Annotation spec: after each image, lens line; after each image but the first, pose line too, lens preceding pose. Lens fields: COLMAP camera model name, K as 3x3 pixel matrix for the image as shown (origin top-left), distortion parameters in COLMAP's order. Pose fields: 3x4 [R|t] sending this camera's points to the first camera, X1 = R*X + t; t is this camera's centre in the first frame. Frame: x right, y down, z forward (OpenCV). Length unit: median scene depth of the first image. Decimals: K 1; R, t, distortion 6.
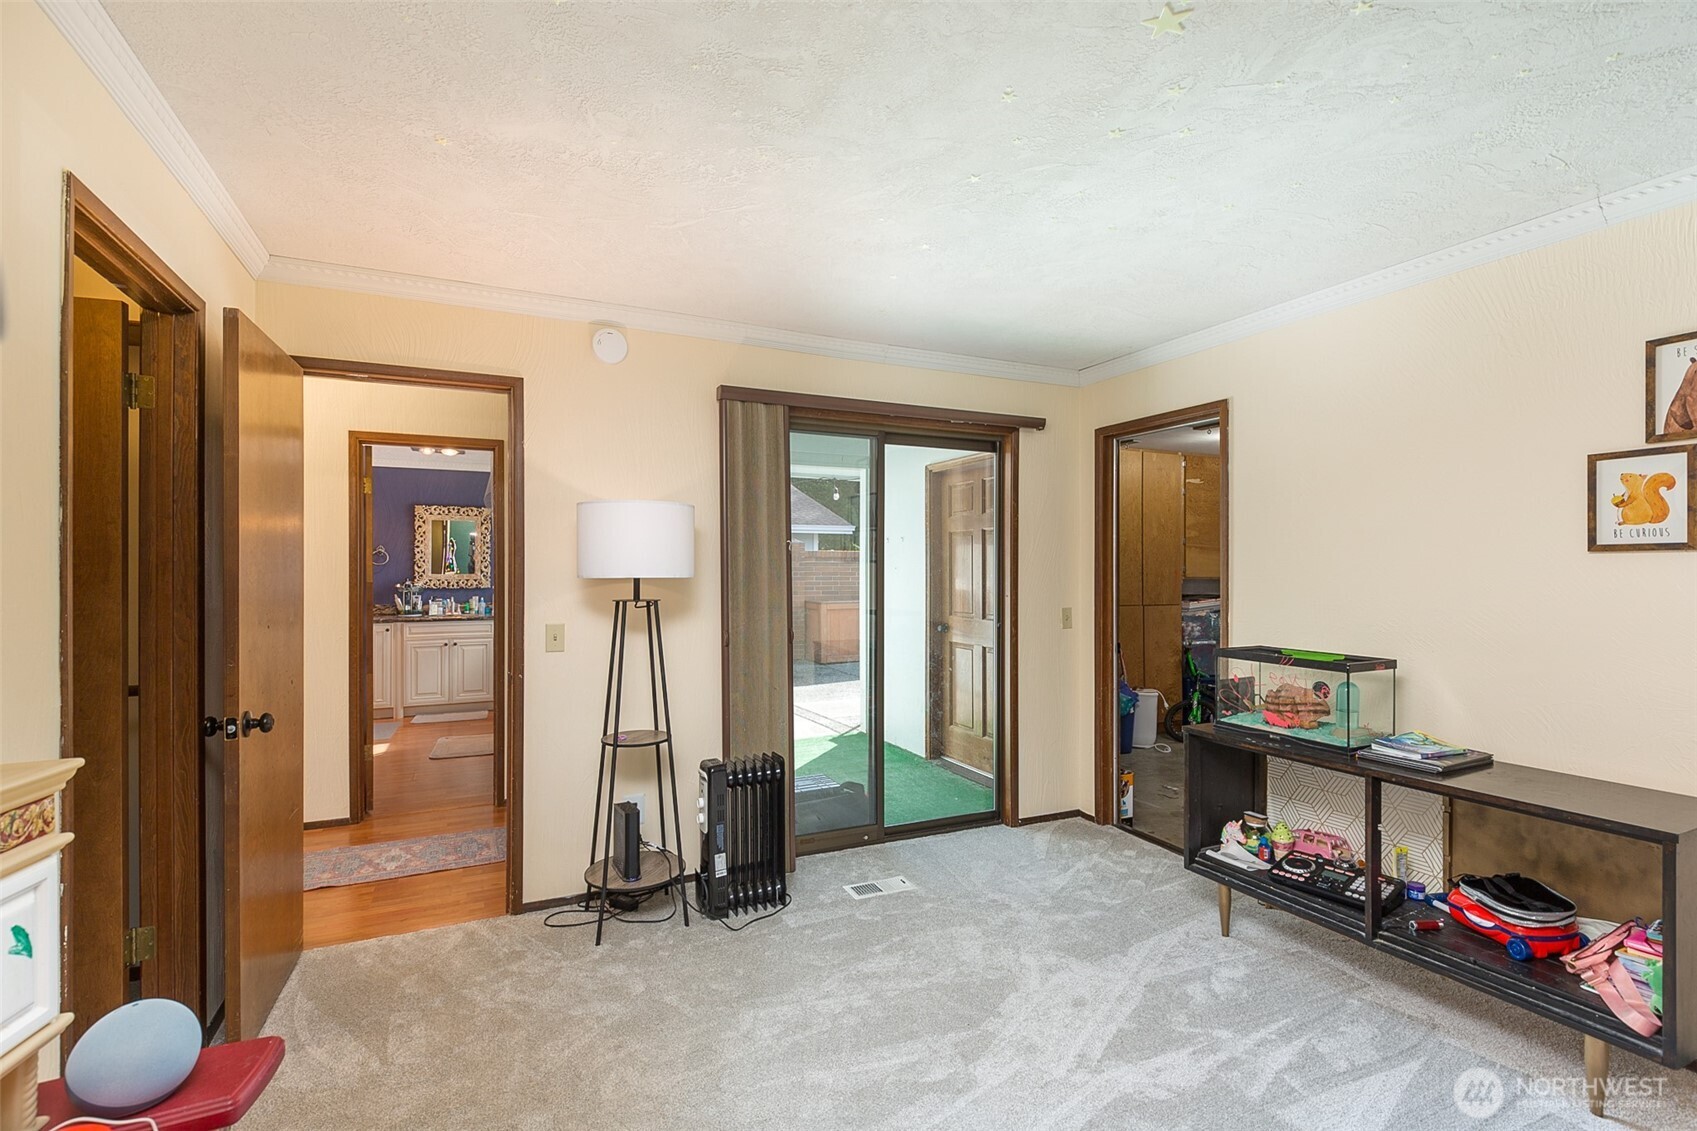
lens RADIAL K [[777.1, 0, 850.3], [0, 777.1, 569.5], [0, 0, 1]] dist [-0.000727, -0.002320]
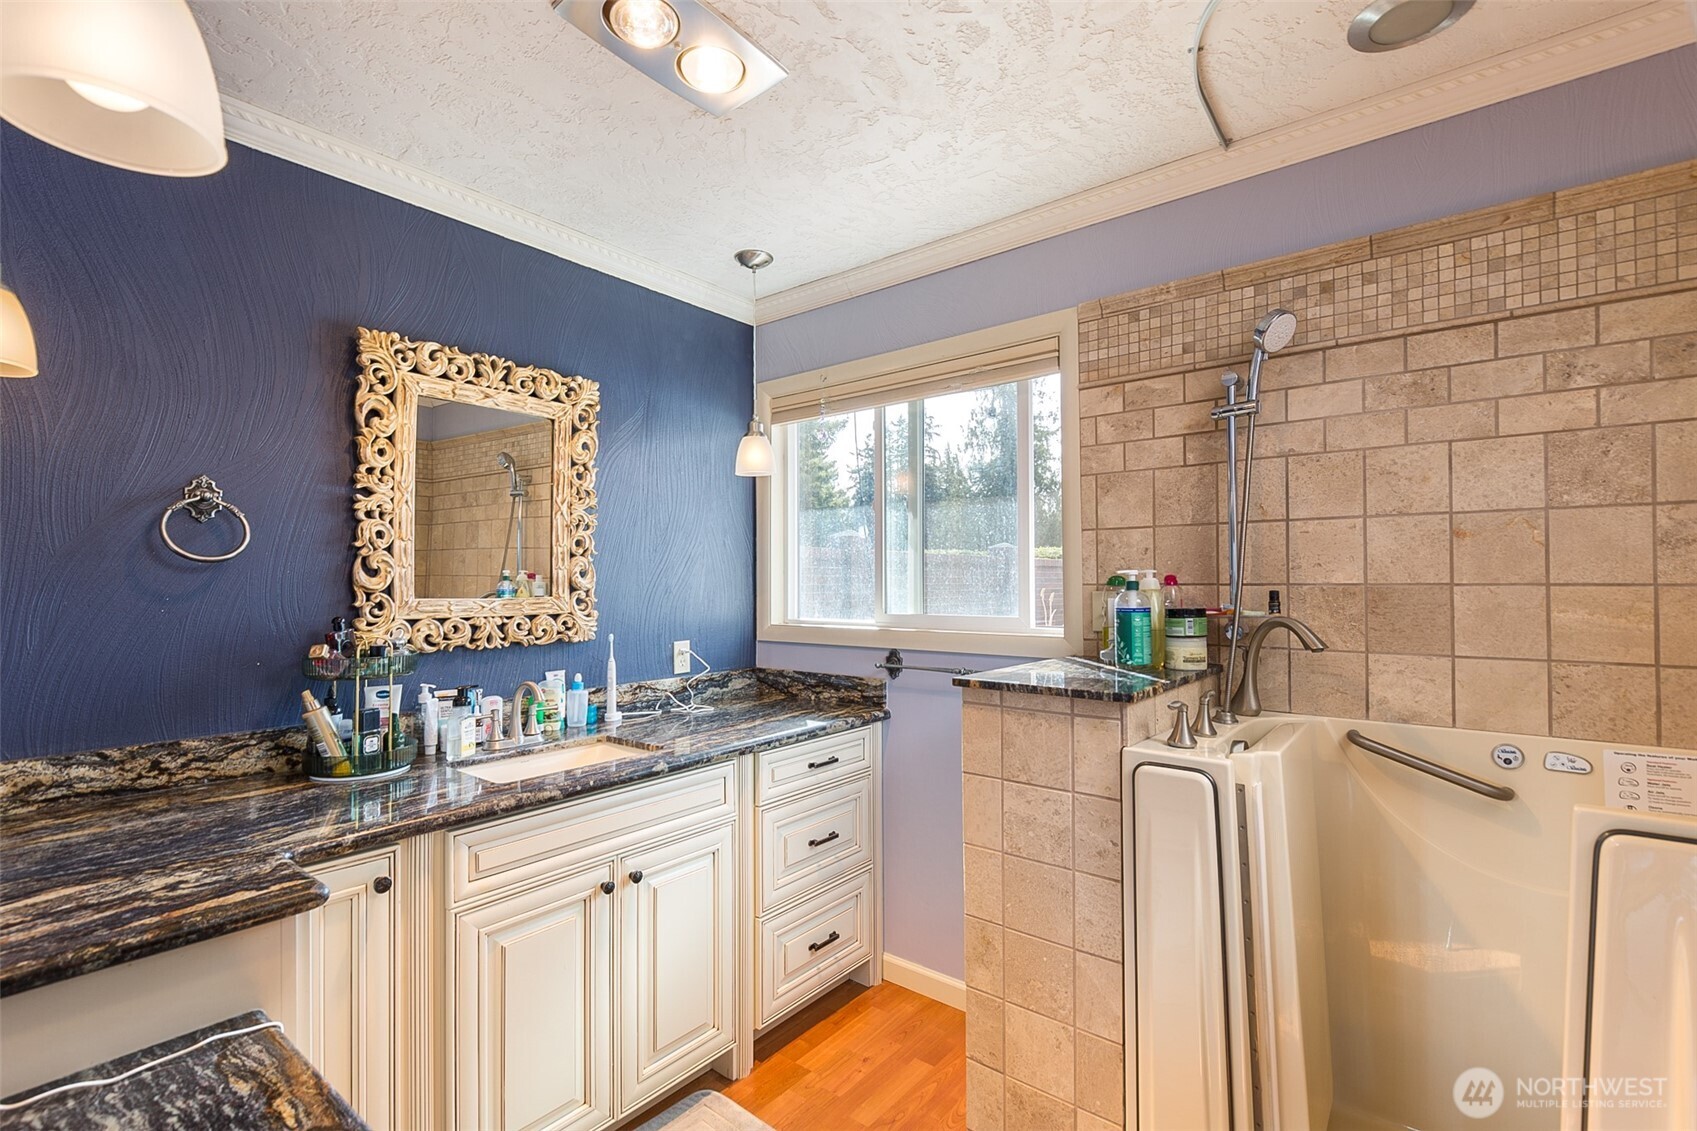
lens RADIAL K [[777.1, 0, 844.9], [0, 777.1, 568.4], [0, 0, 1]] dist [-0.000727, -0.002320]
pose [[0.899715, 0.003702, 0.436462, -0.523985], [0.002628, 0.999900, -0.013898, -0.000101], [-0.436470, 0.013651, 0.899615, 0.698865]]
